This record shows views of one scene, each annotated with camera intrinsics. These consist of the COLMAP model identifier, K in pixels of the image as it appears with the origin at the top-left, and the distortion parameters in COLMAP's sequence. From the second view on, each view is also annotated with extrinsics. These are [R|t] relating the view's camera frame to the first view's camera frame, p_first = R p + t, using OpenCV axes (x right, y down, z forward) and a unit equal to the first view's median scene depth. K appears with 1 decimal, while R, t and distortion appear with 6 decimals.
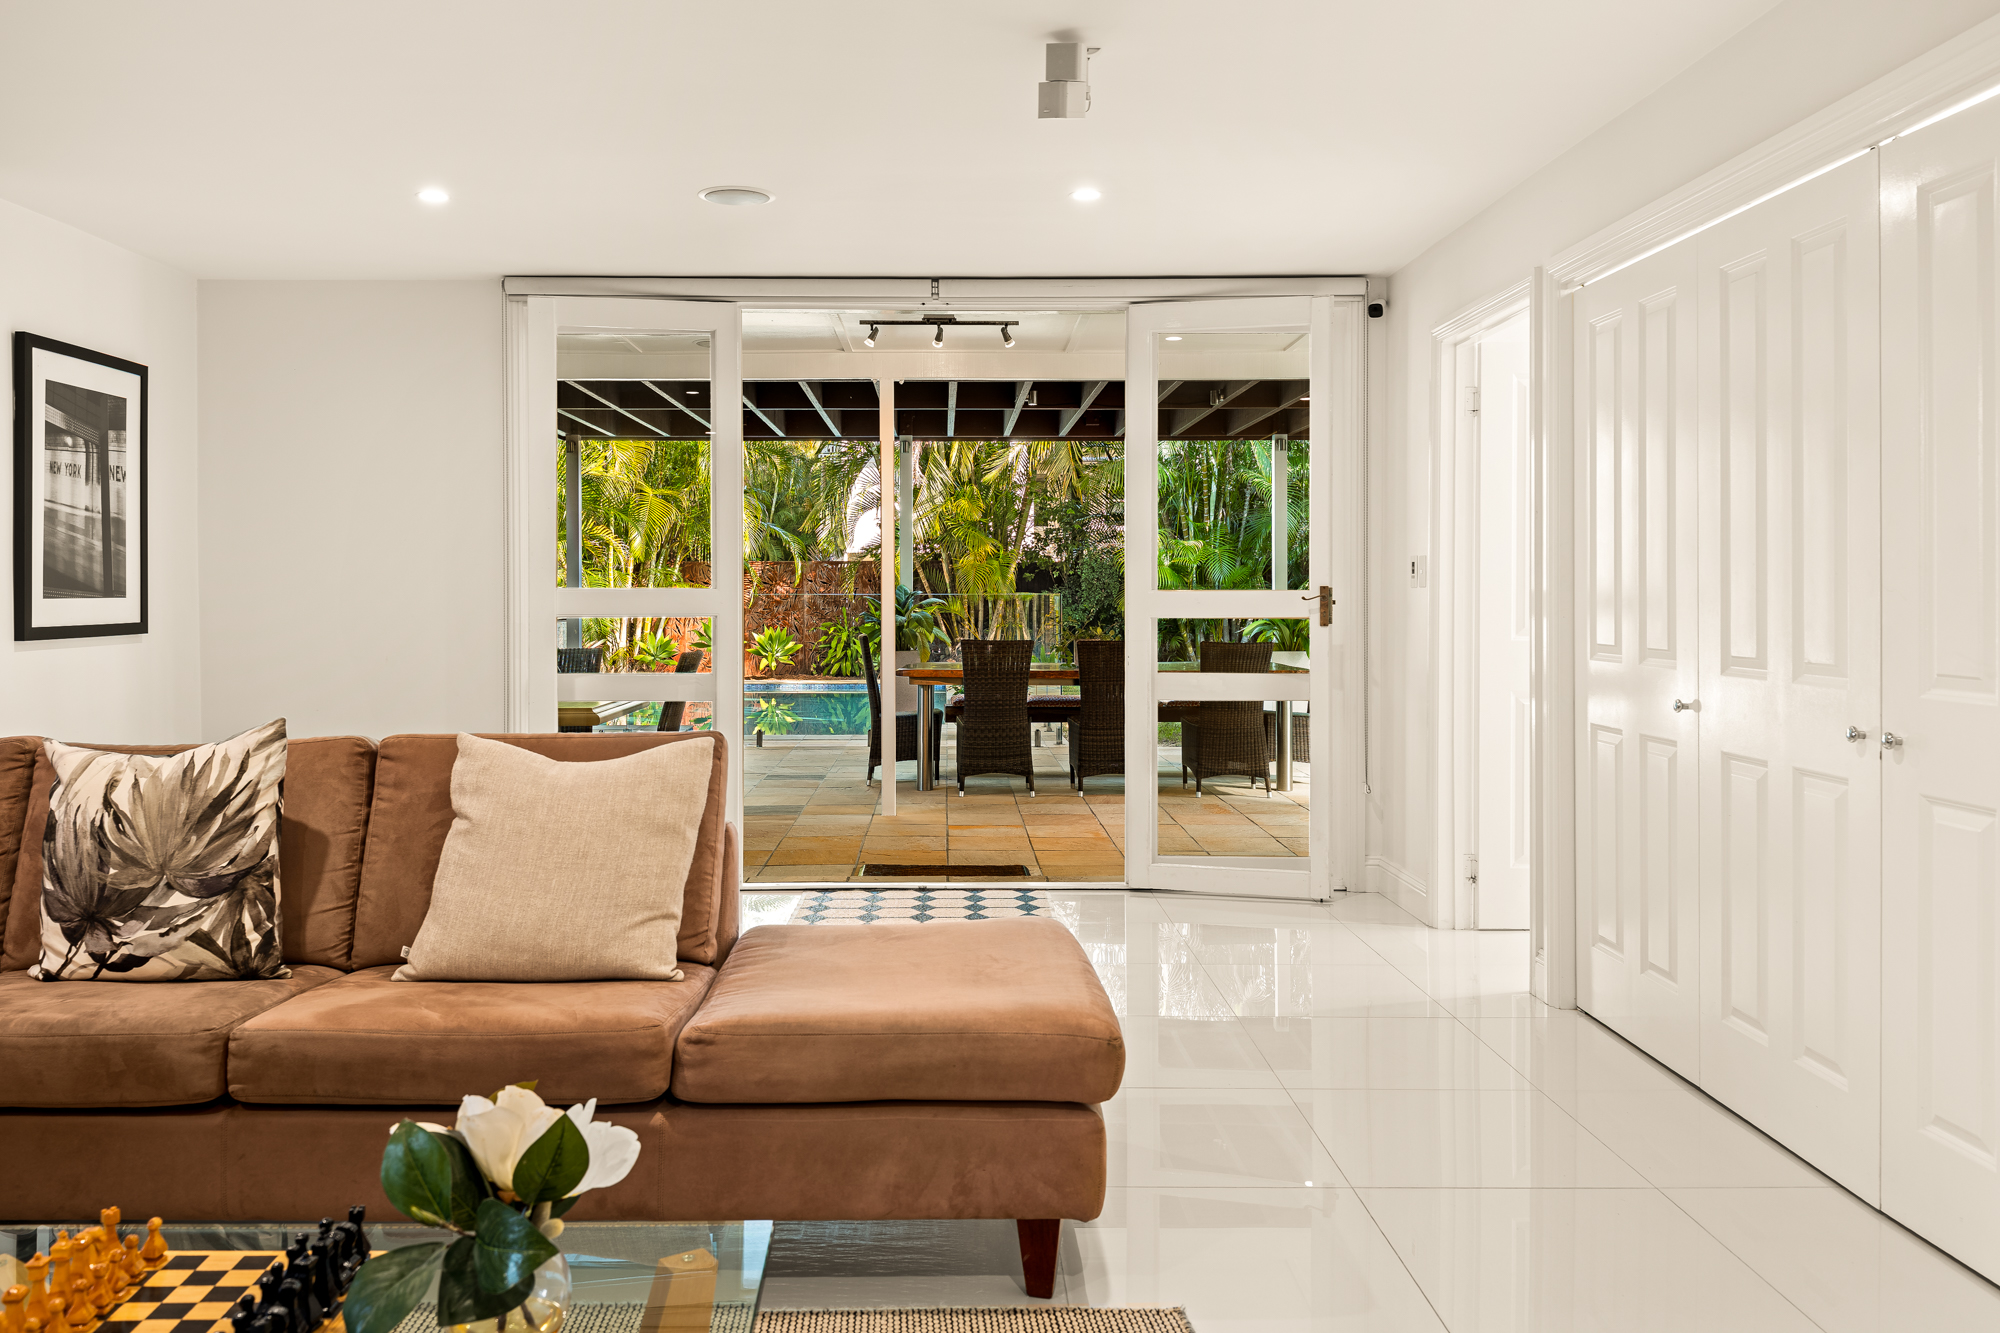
lens RADIAL K [[1556.4, 0, 997.6], [0, 1556.4, 594.1], [0, 0, 1]] dist [0.084167, -0.150054]
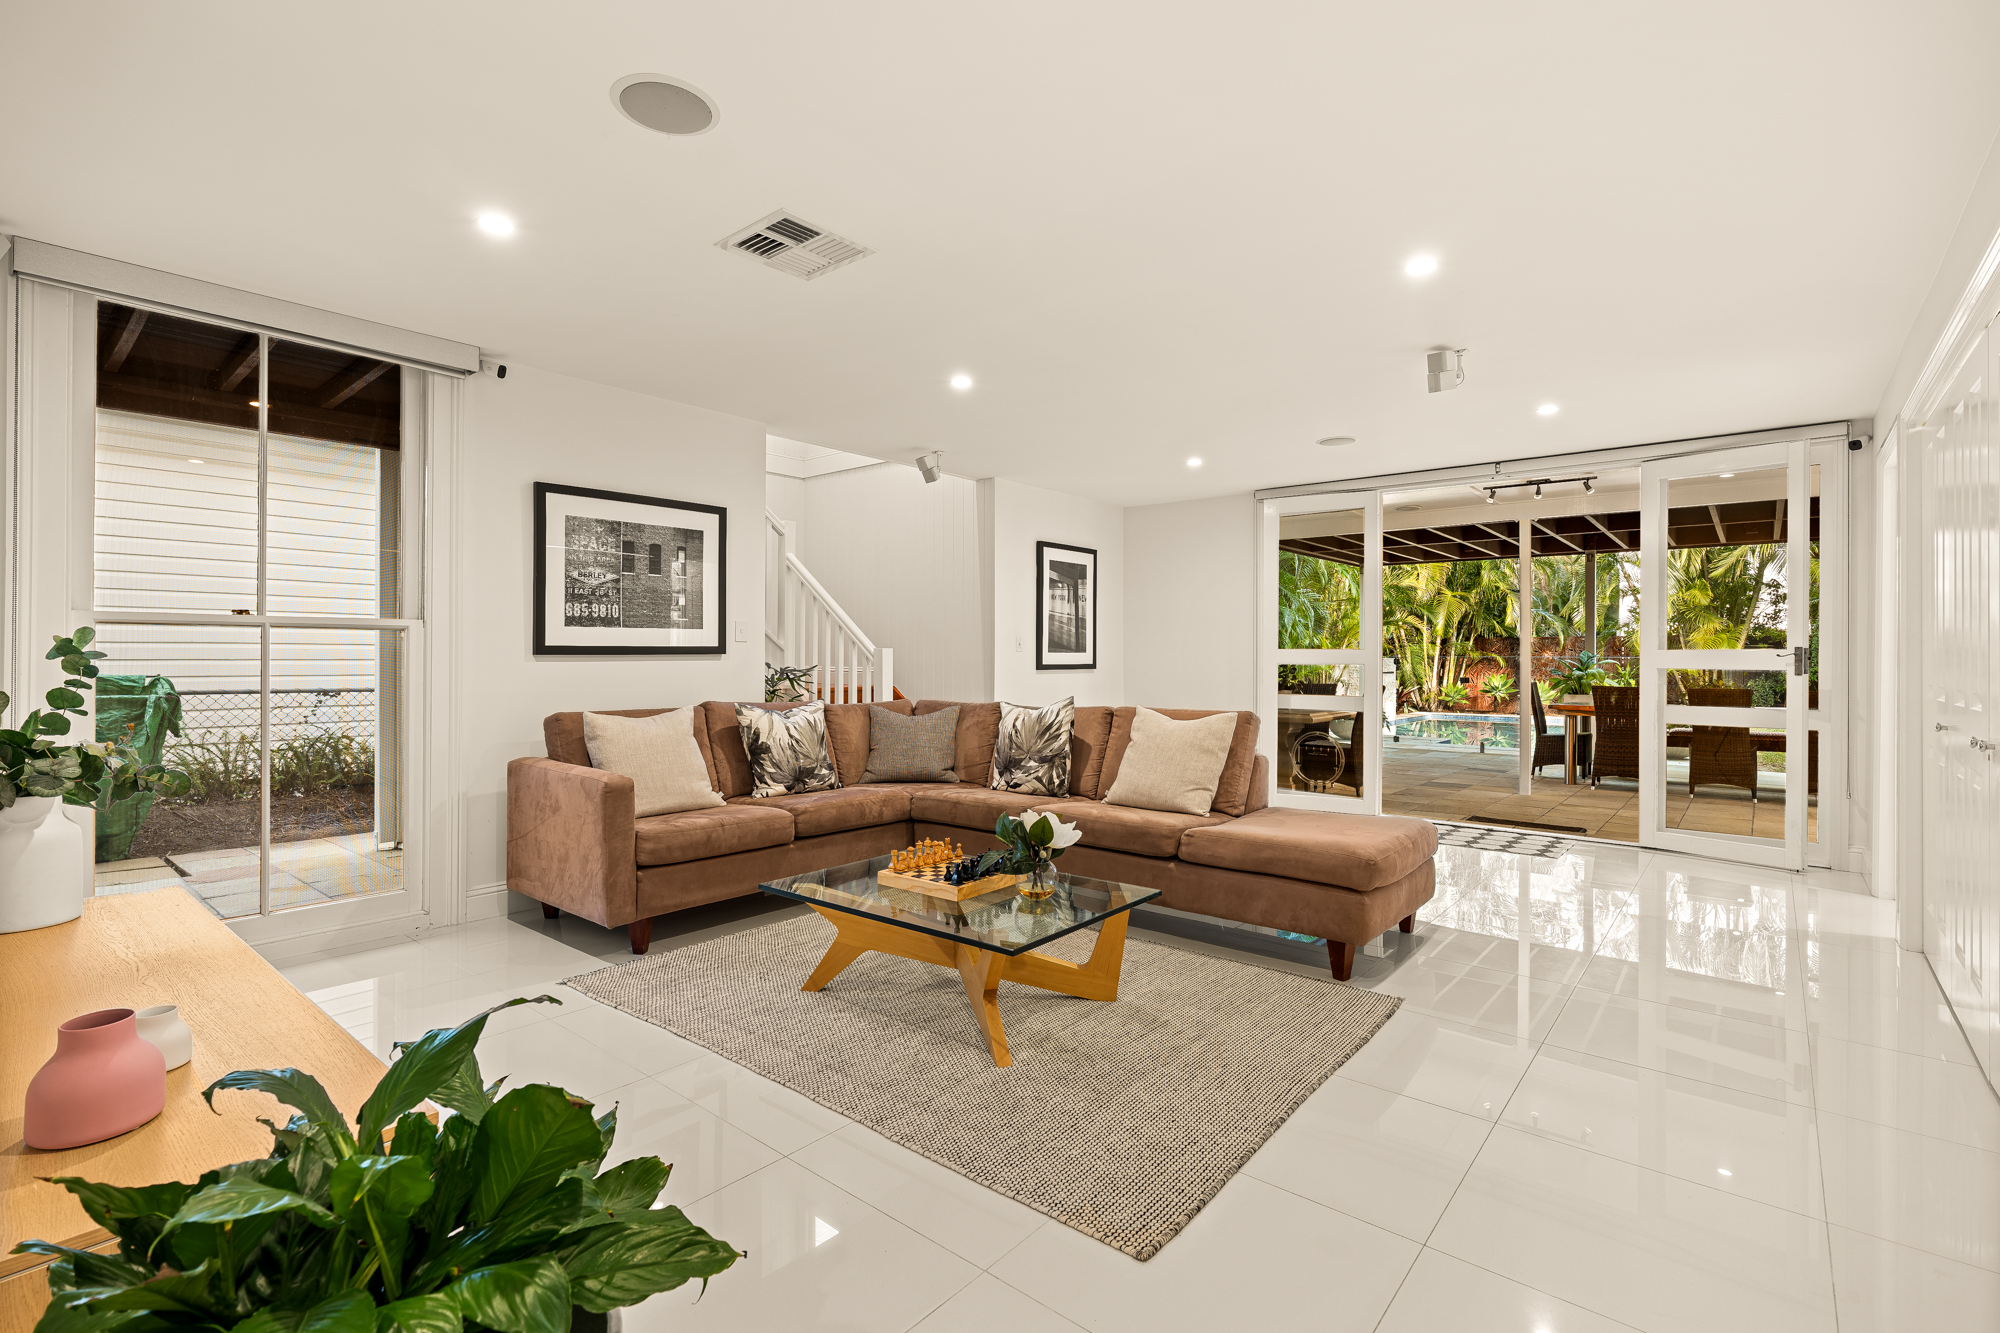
lens RADIAL K [[940.4, 0, 1007.8], [0, 940.4, 640.6], [0, 0, 1]] dist [-0.000120, 0.000178]
pose [[0.770621, -0.006948, -0.637256, 0.247468], [-0.005709, 0.999825, -0.017804, 0.010478], [0.637268, 0.017358, 0.770446, -0.128018]]
